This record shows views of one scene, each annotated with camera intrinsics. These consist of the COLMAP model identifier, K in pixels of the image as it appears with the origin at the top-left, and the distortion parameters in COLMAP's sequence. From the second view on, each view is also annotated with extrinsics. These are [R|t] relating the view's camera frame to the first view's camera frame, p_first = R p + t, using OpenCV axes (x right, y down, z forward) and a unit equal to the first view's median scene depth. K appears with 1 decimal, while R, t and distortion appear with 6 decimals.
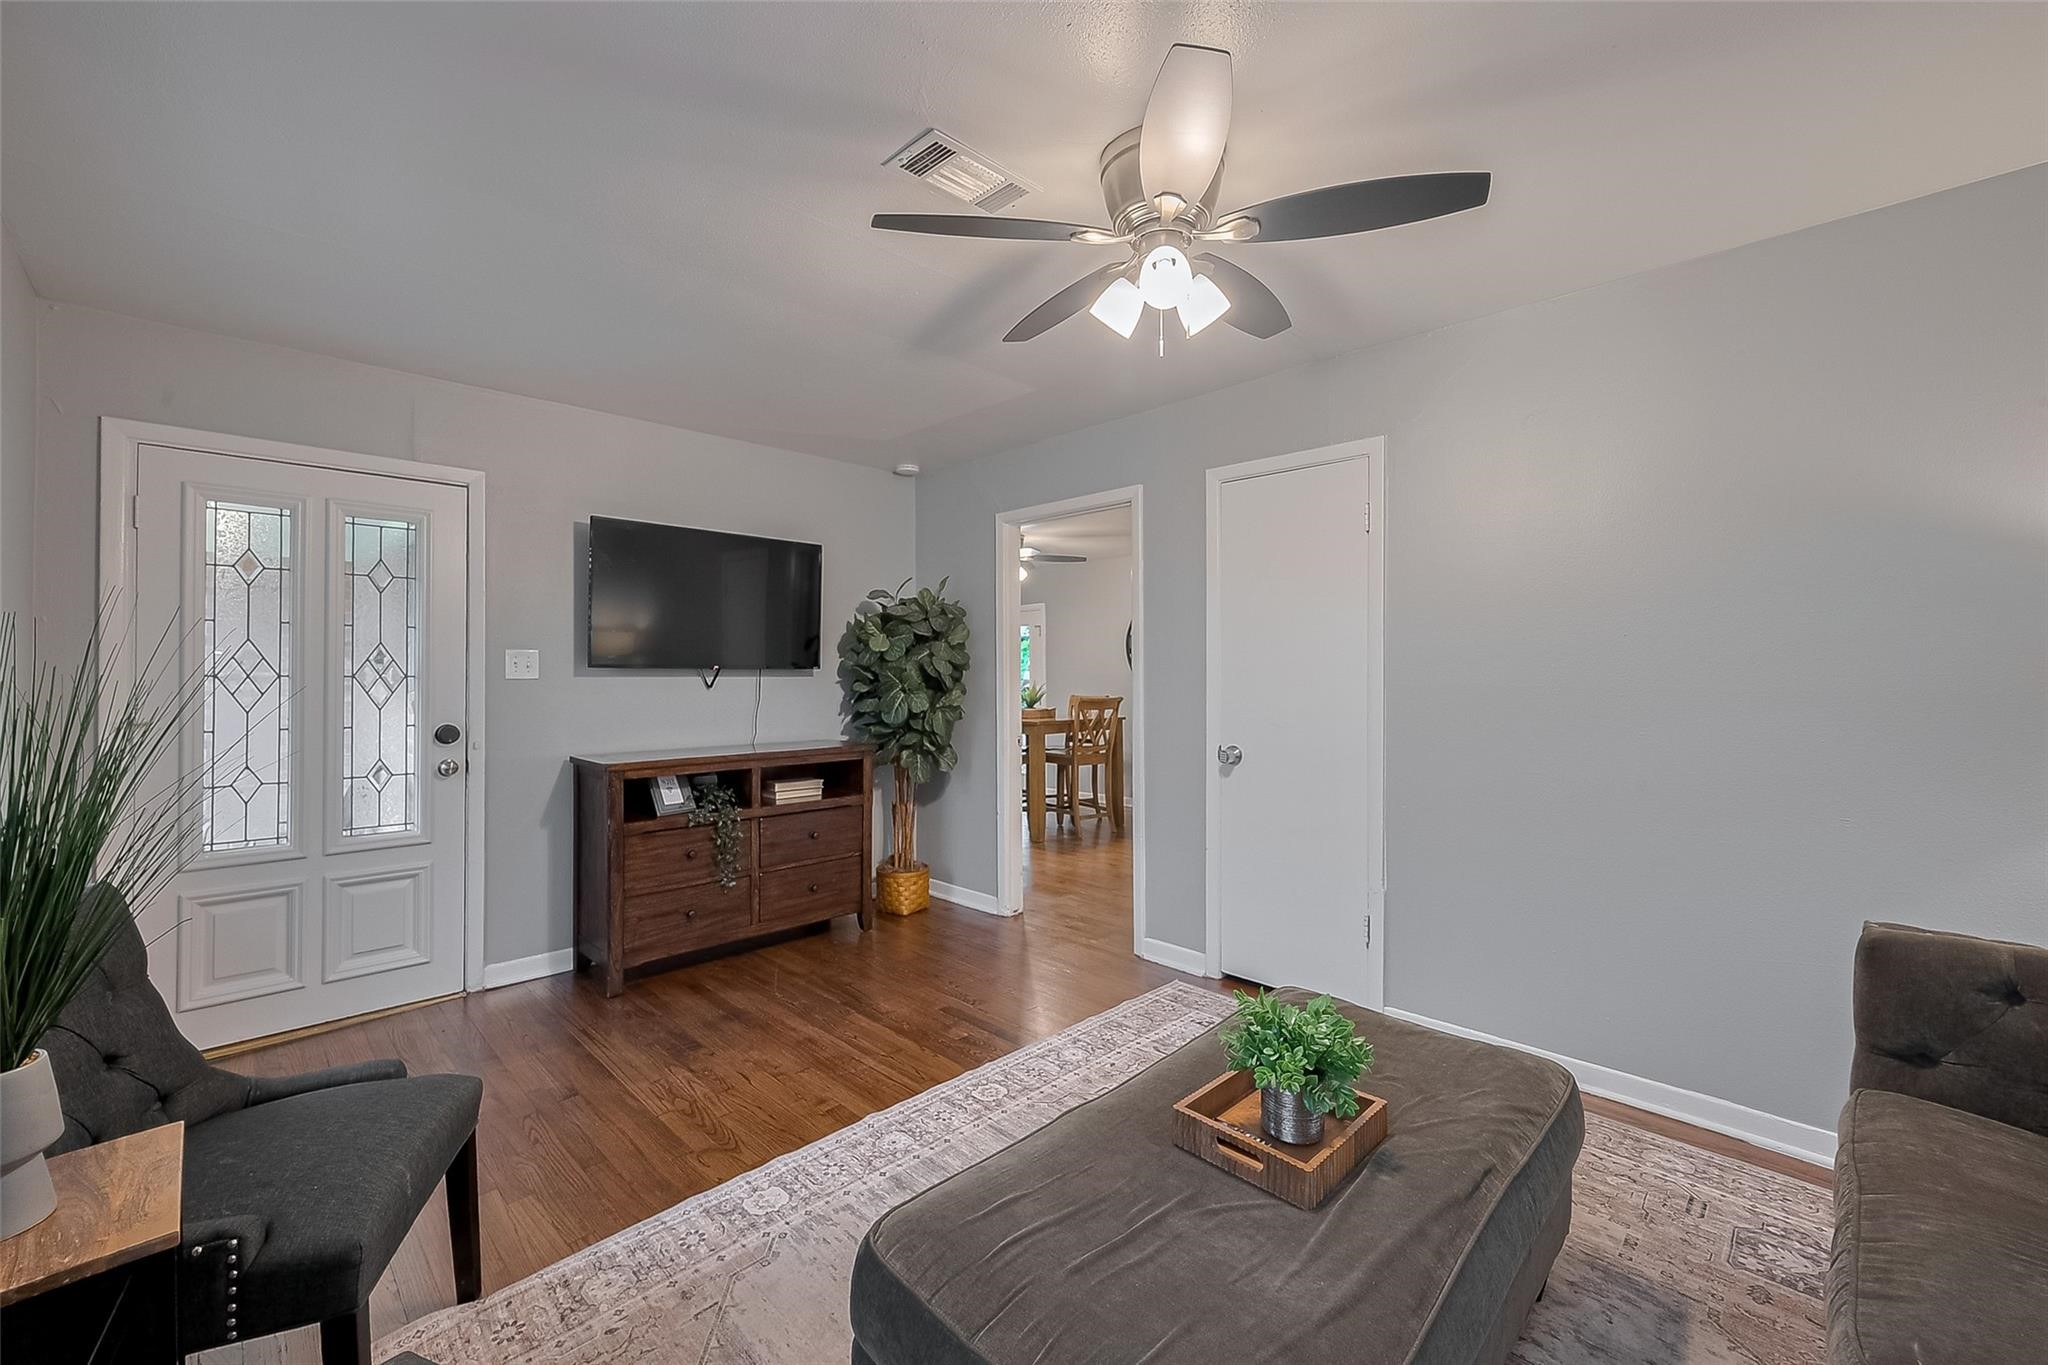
lens RADIAL K [[825.7, 0, 1020.7], [0, 825.7, 672.0], [0, 0, 1]] dist [0.000192, -0.001495]
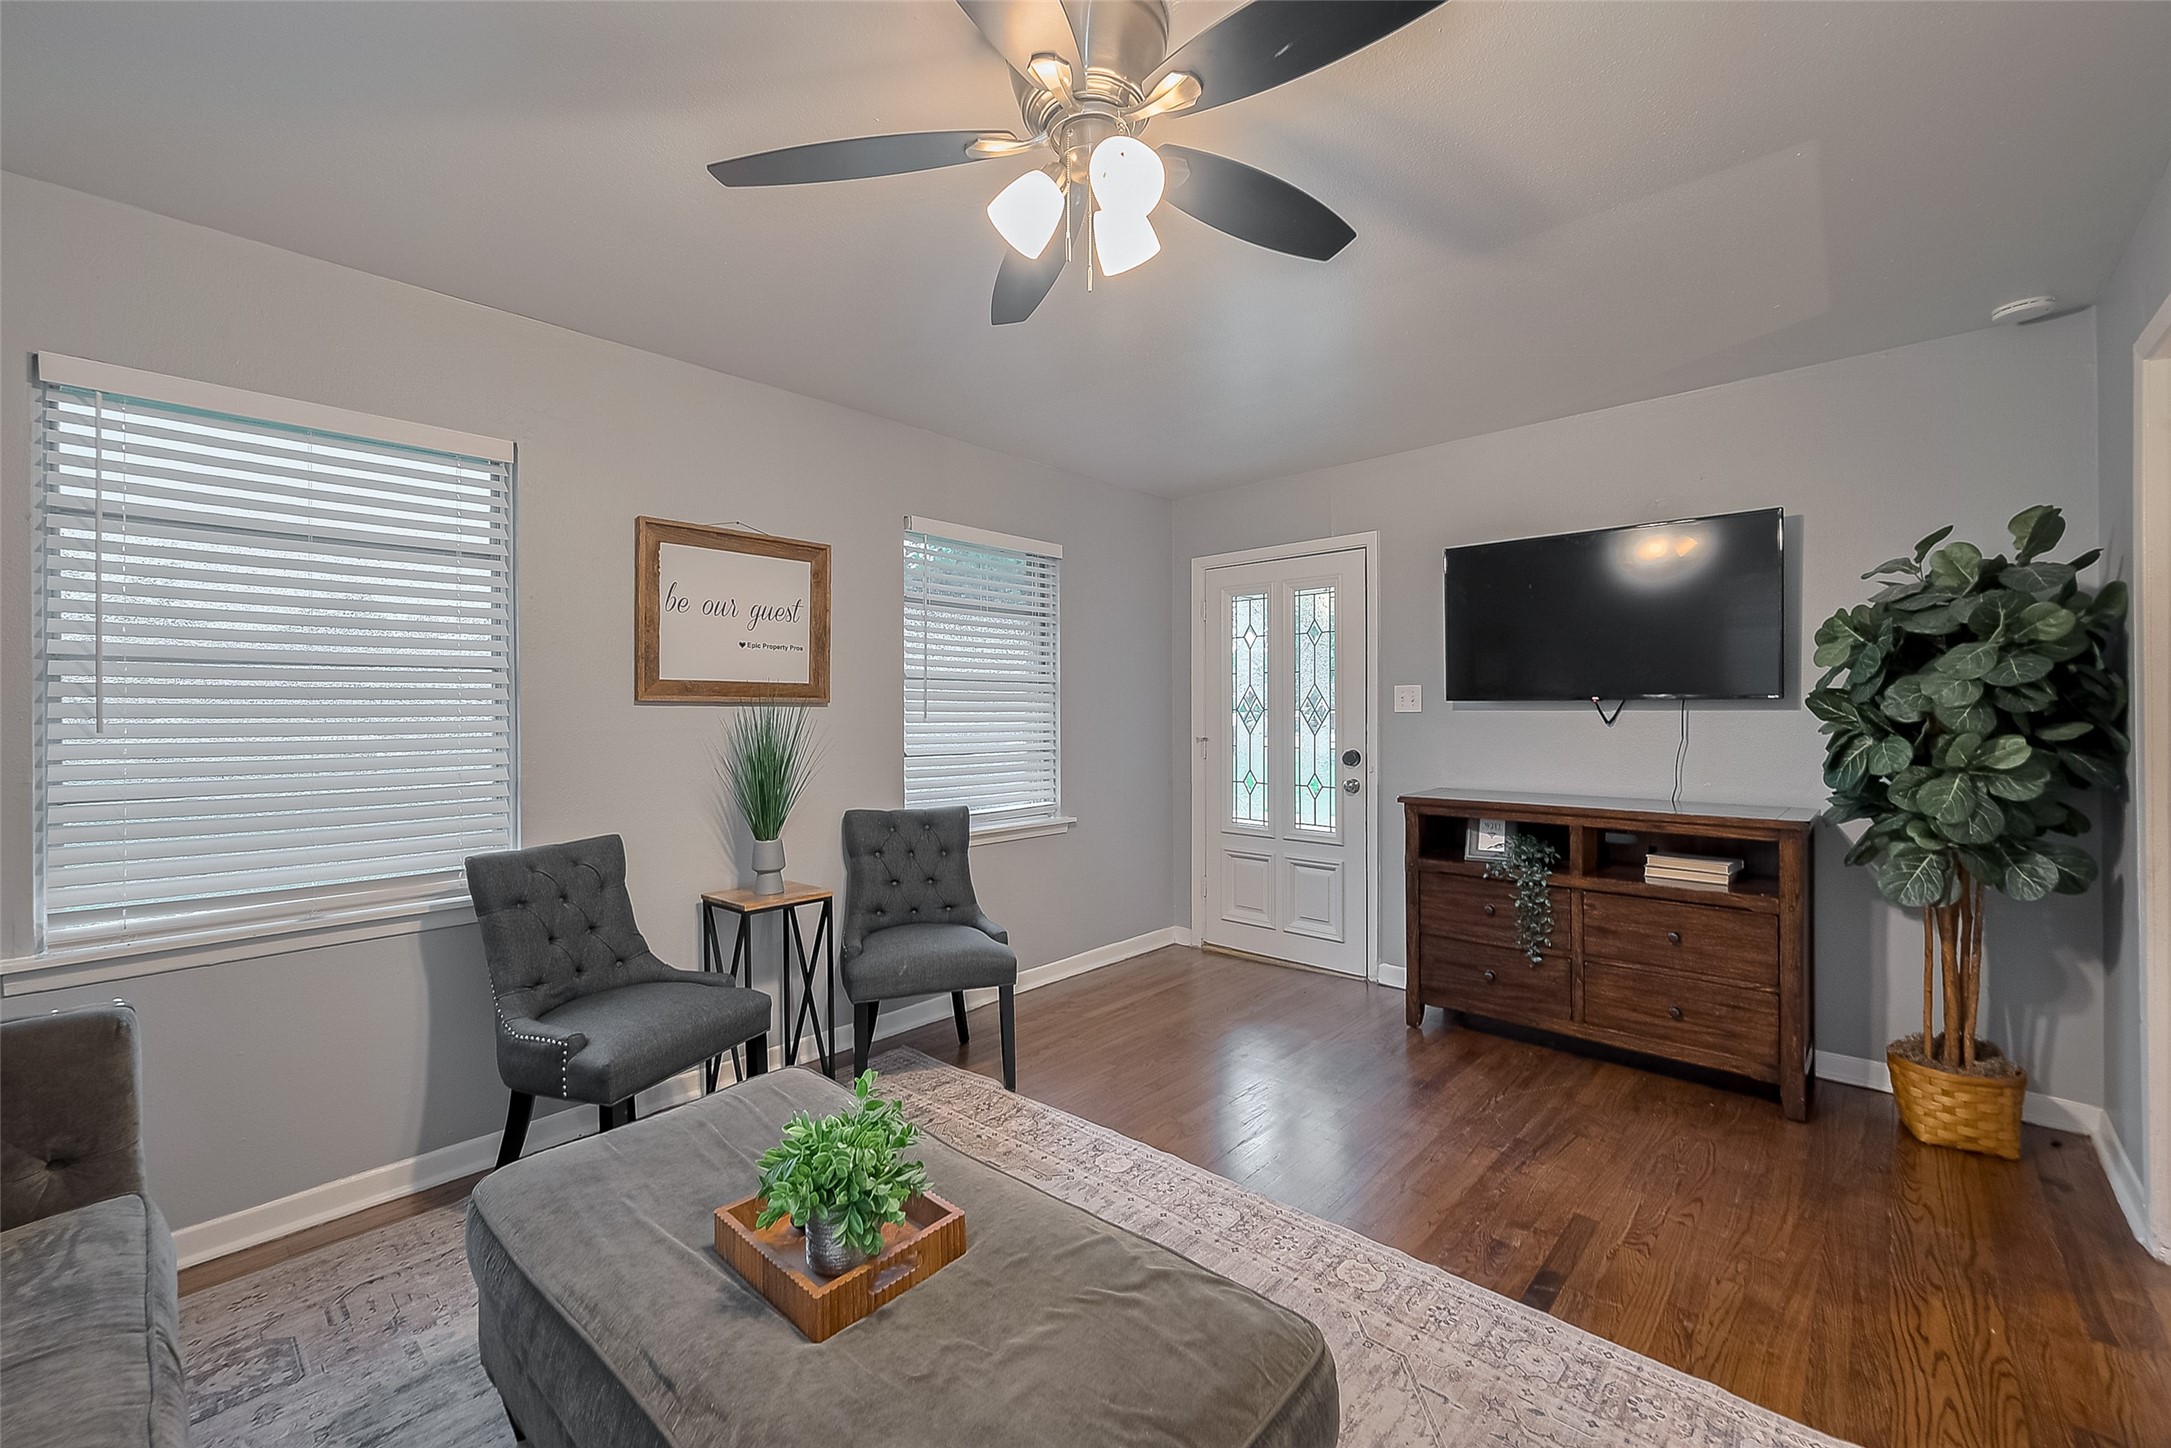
lens RADIAL K [[875.2, 0, 1074.6], [0, 875.2, 707.0], [0, 0, 1]] dist [0.000192, -0.001495]
pose [[0.040986, 0.000260, -0.999160, 0.486372], [0.008310, 0.999965, 0.000601, -0.002462], [0.999125, -0.008328, 0.040983, 0.472096]]
